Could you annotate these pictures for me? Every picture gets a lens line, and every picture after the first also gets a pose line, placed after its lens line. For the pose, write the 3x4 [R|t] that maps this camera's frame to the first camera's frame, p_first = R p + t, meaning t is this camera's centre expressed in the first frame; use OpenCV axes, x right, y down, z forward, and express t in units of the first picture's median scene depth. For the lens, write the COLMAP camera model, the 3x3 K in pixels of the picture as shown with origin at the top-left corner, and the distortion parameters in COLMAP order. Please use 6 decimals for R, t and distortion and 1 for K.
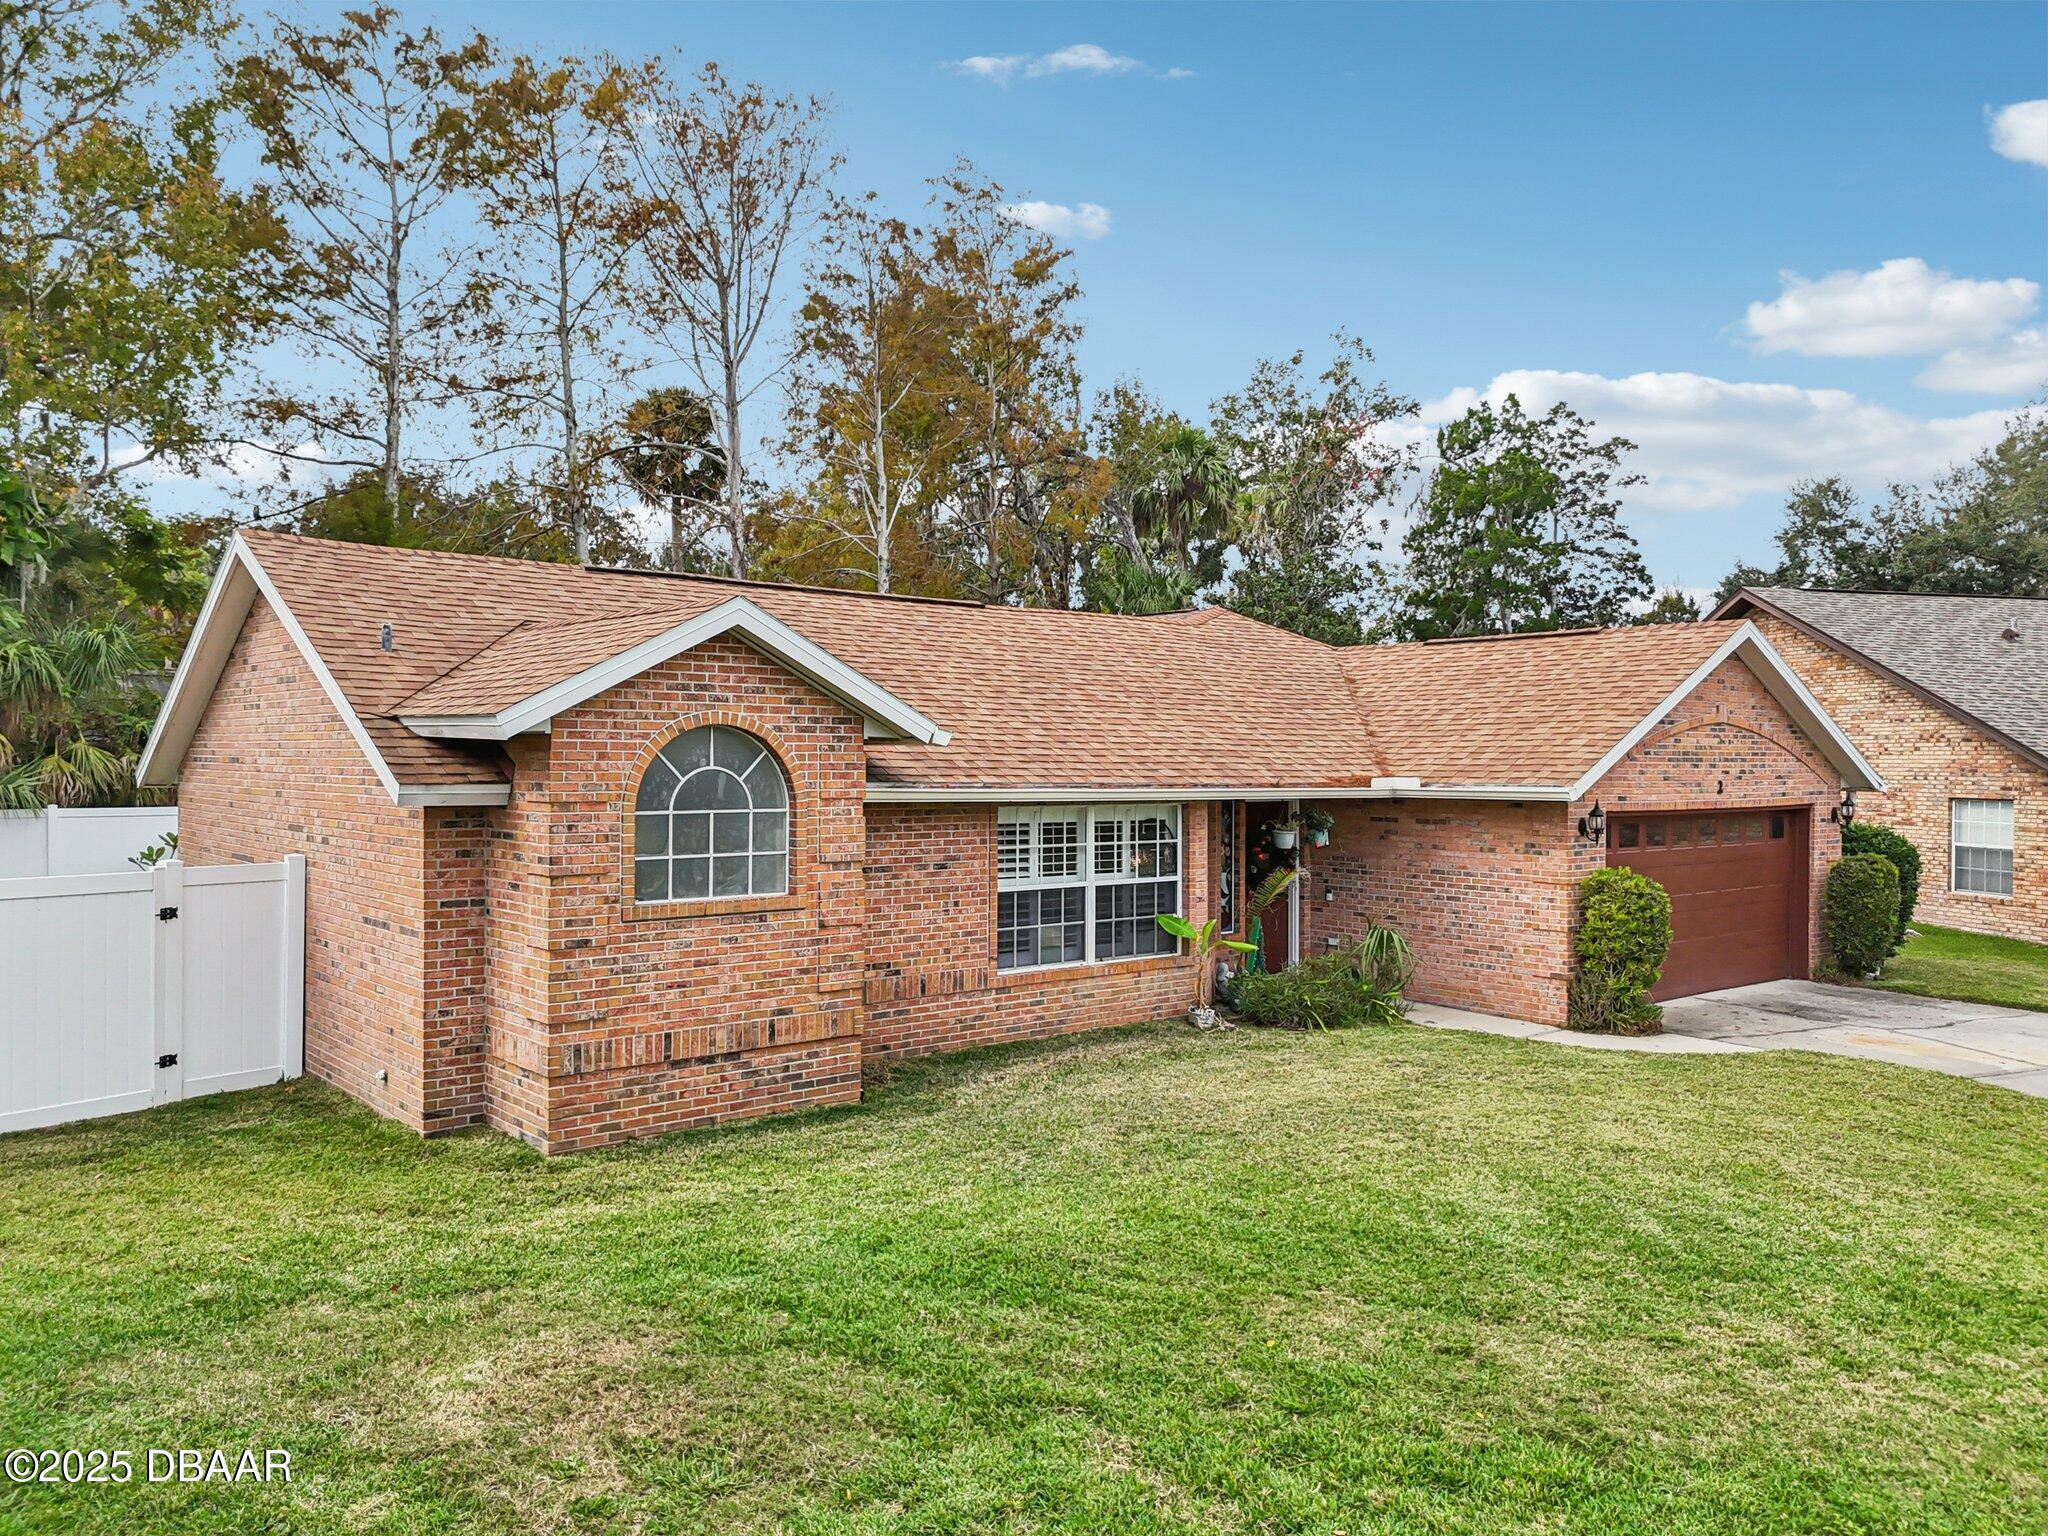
lens RADIAL K [[1444.3, 0, 1032.2], [0, 1444.3, 760.3], [0, 0, 1]] dist [0.041702, -0.005368]
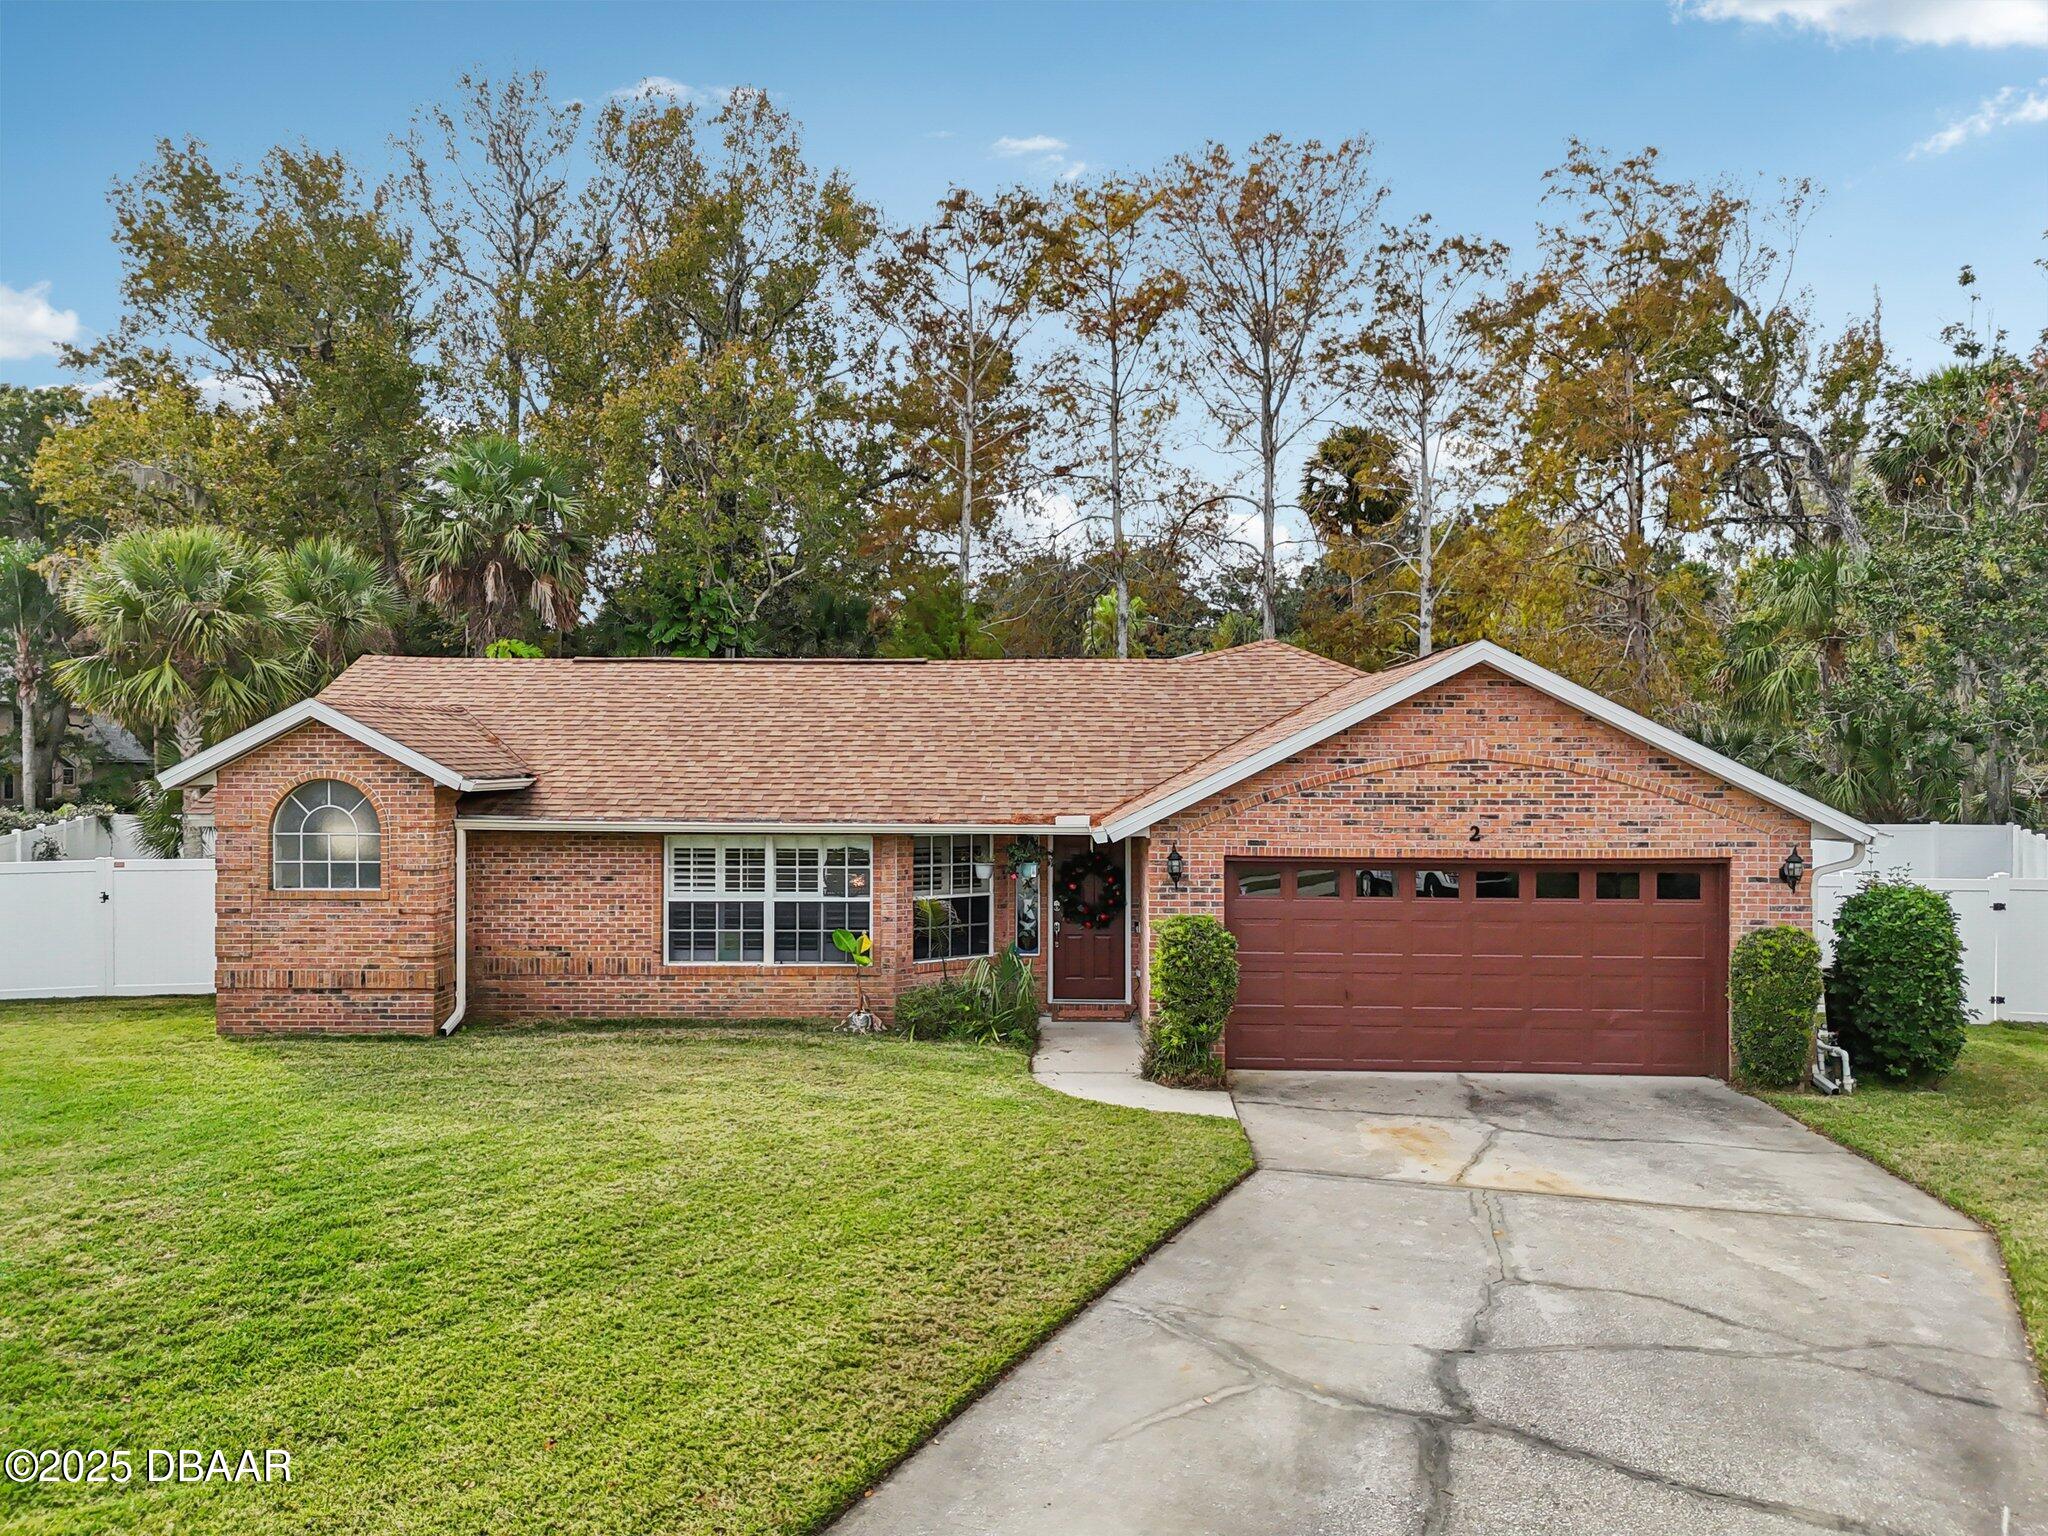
lens RADIAL K [[1444.3, 0, 1024.7], [0, 1444.3, 772.0], [0, 0, 1]] dist [0.041702, -0.005368]
pose [[0.749349, -0.003029, -0.662168, 1.063209], [0.002876, 0.999995, -0.001319, -0.021178], [0.662169, -0.000916, 0.749354, 0.239696]]
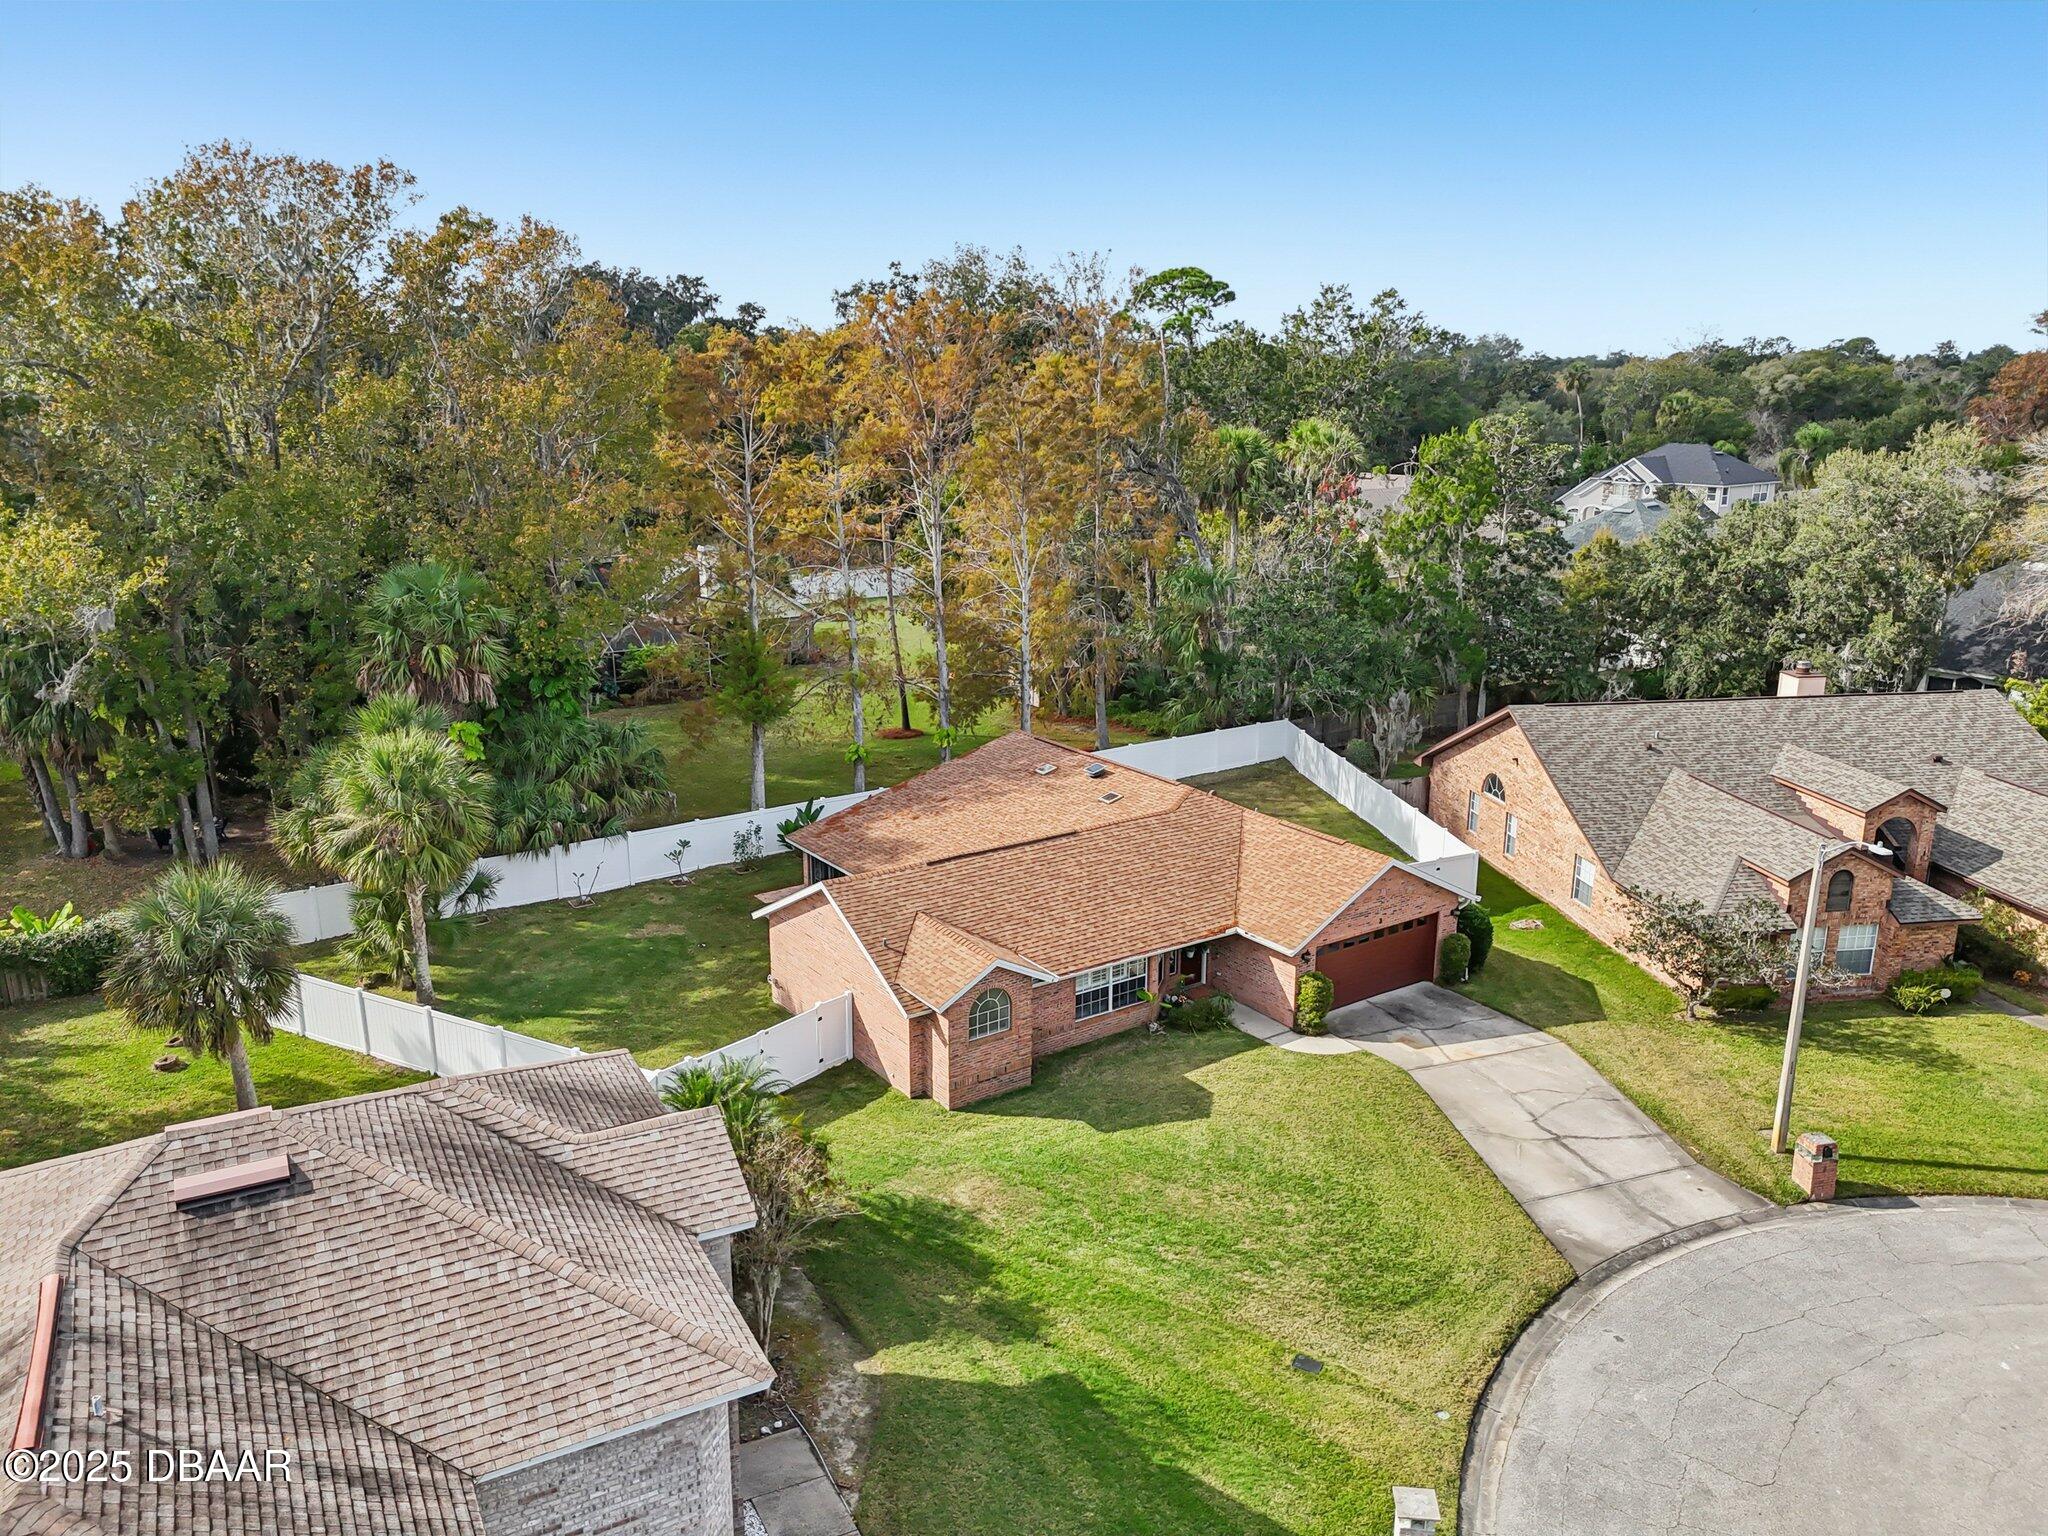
lens RADIAL K [[1444.3, 0, 1019.0], [0, 1444.3, 770.7], [0, 0, 1]] dist [0.041702, -0.005368]
pose [[0.995677, 0.019575, -0.090799, 0.114404], [0.004131, 0.967244, 0.253816, -1.058905], [0.092793, -0.253094, 0.962981, -1.642062]]
